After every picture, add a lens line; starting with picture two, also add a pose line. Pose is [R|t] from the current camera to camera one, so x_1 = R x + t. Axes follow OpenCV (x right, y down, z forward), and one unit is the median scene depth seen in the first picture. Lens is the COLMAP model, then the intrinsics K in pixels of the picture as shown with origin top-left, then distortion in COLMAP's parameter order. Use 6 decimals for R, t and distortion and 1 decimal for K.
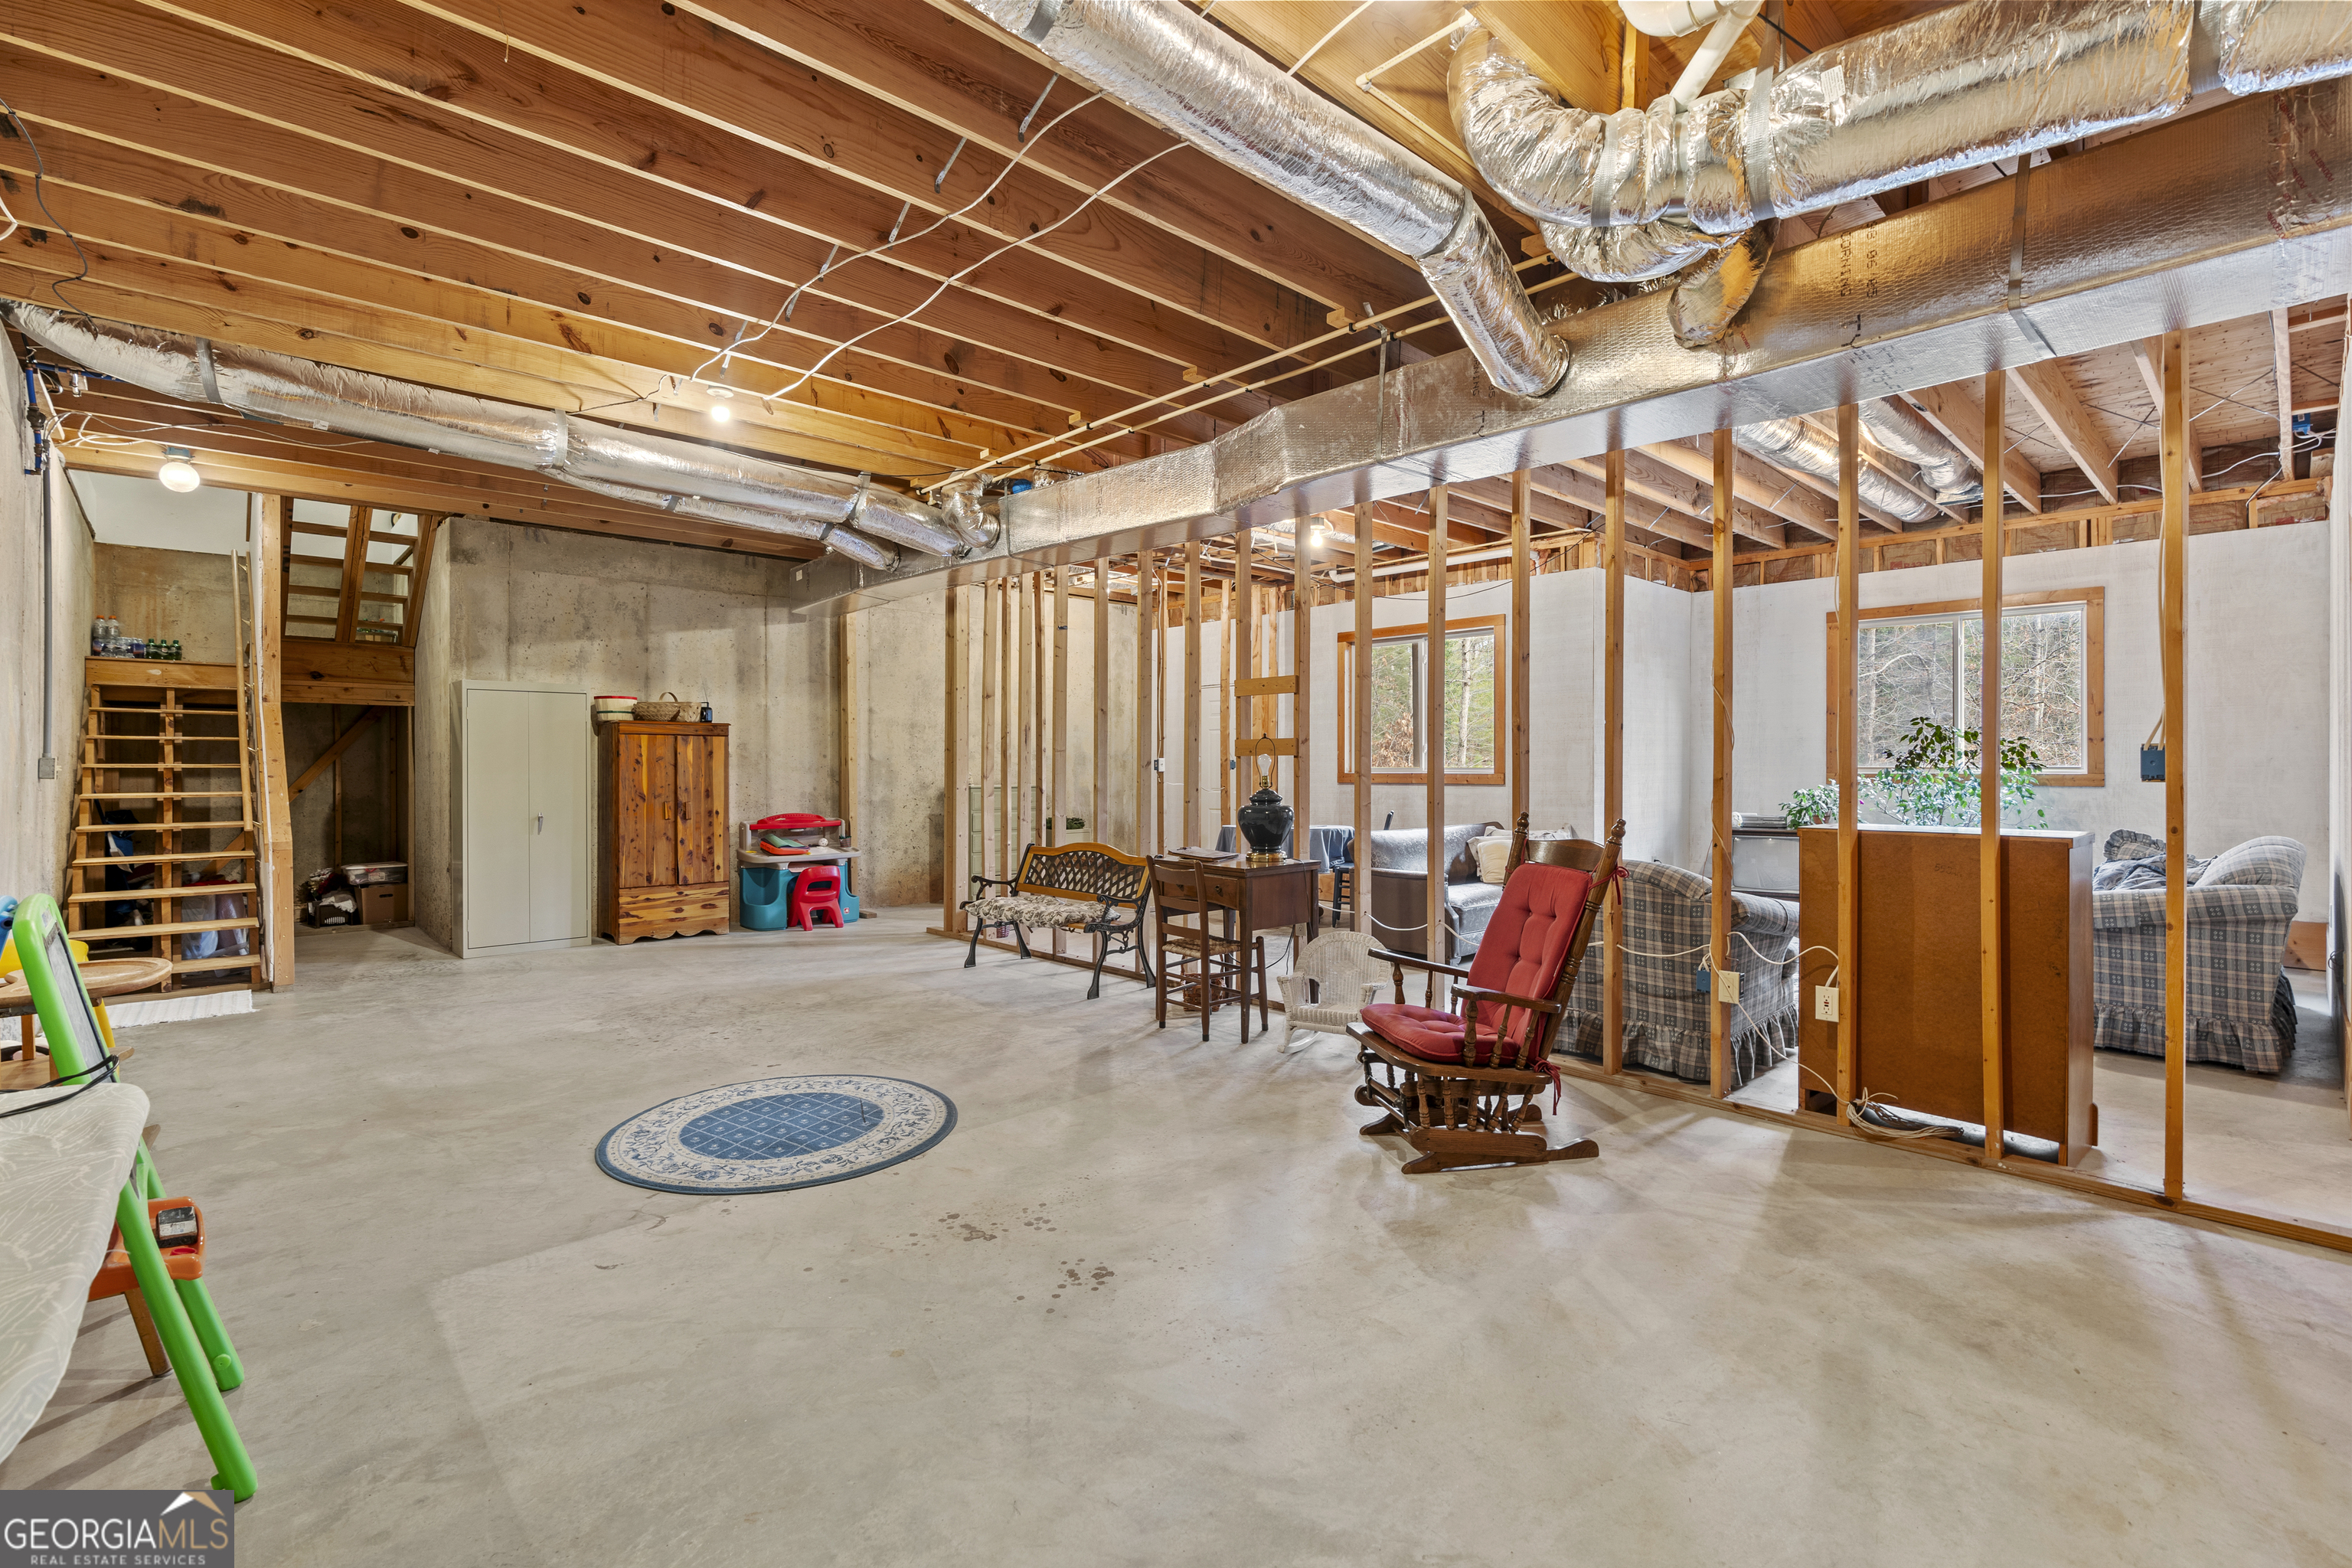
lens RADIAL K [[1065.1, 0, 1172.3], [0, 1065.1, 773.9], [0, 0, 1]] dist [-0.013222, 0.004874]
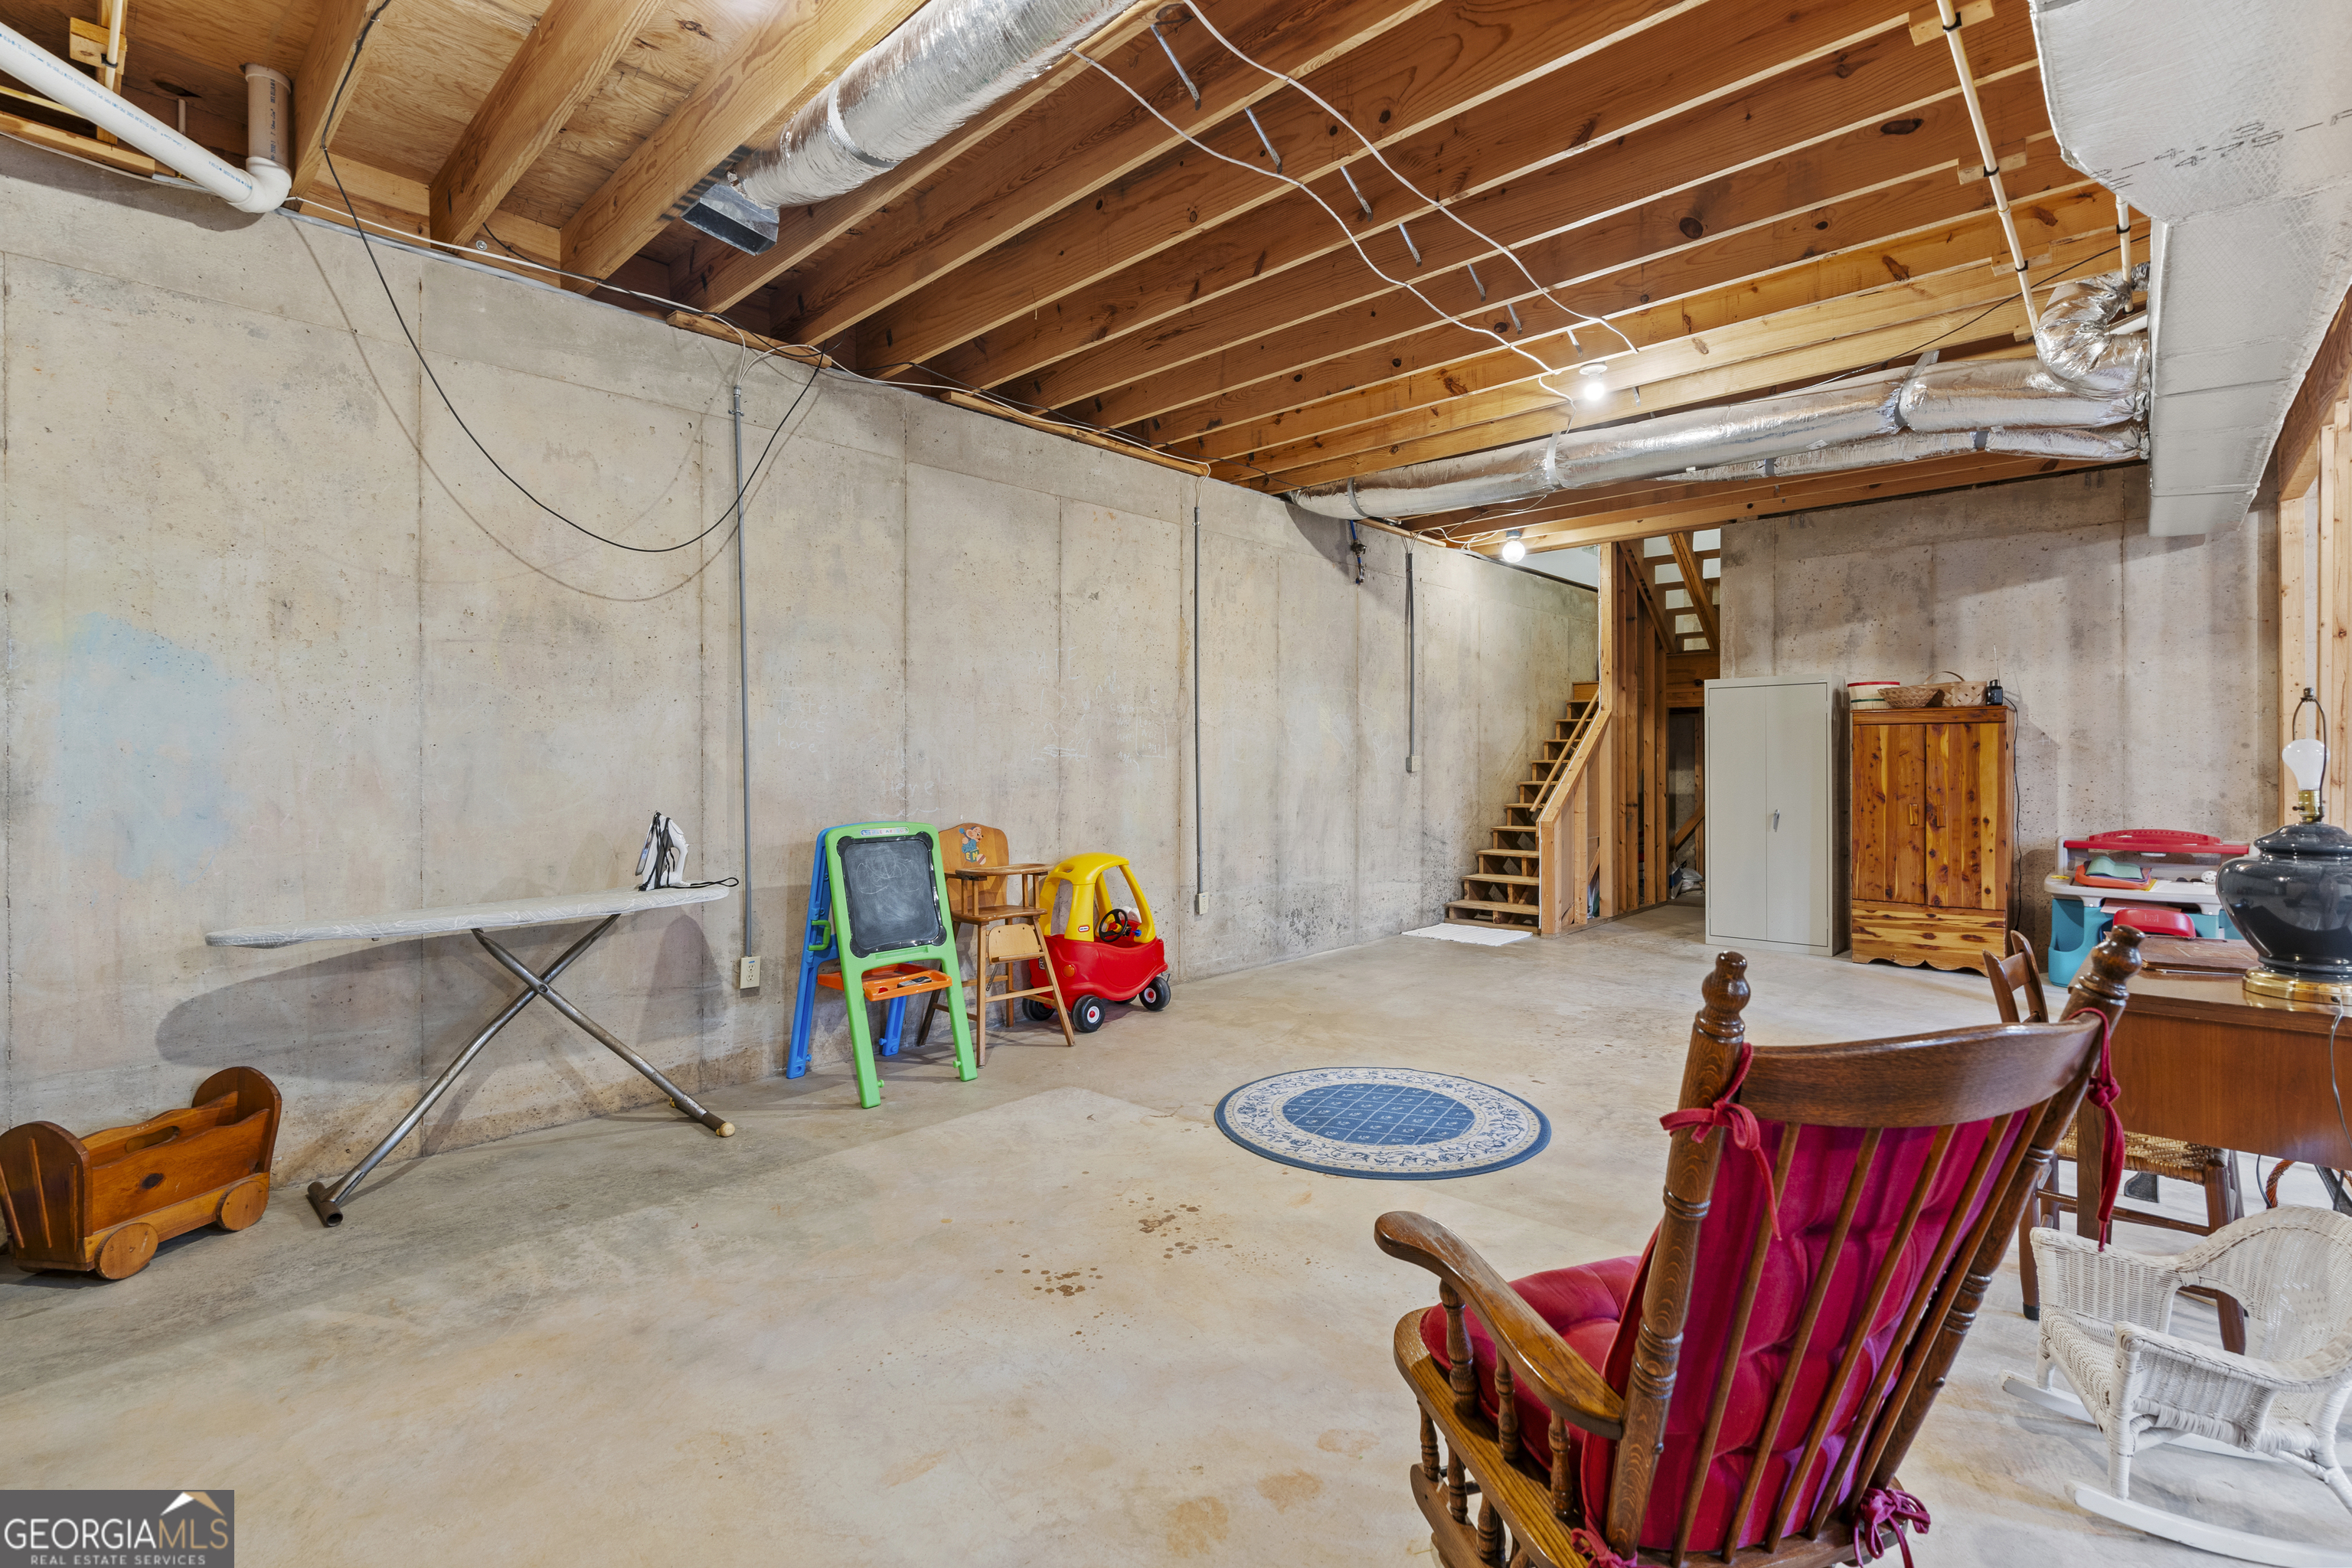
lens RADIAL K [[1065.1, 0, 1172.6], [0, 1065.1, 768.4], [0, 0, 1]] dist [-0.013222, 0.004874]
pose [[0.063562, 0.006860, -0.997954, 0.418502], [-0.004205, 0.999969, 0.006606, -0.006268], [0.997969, 0.003776, 0.063589, 0.475788]]
